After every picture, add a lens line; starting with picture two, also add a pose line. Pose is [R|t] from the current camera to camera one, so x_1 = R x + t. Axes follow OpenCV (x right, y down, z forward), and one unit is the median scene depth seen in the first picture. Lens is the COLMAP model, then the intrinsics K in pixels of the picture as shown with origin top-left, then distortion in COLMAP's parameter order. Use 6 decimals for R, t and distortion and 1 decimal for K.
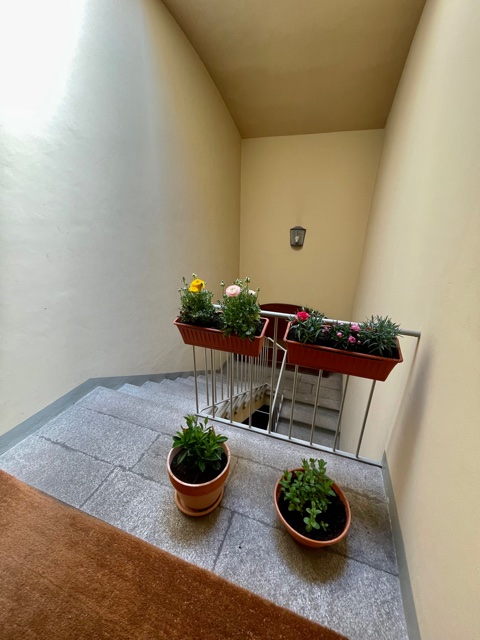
lens RADIAL K [[261.5, 0, 240.0], [0, 261.5, 320.0], [0, 0, 1]] dist [0.000893, 0.000190]
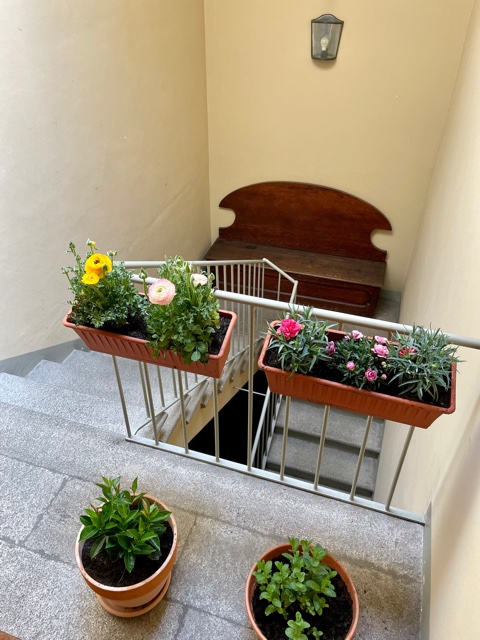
lens RADIAL K [[491.5, 0, 237.2], [0, 491.5, 319.1], [0, 0, 1]] dist [0.105867, -0.147618]
pose [[0.999388, -0.028809, 0.019819, 0.095051], [0.022187, 0.960492, 0.277422, -0.295854], [-0.027028, -0.276812, 0.960544, -0.007642]]
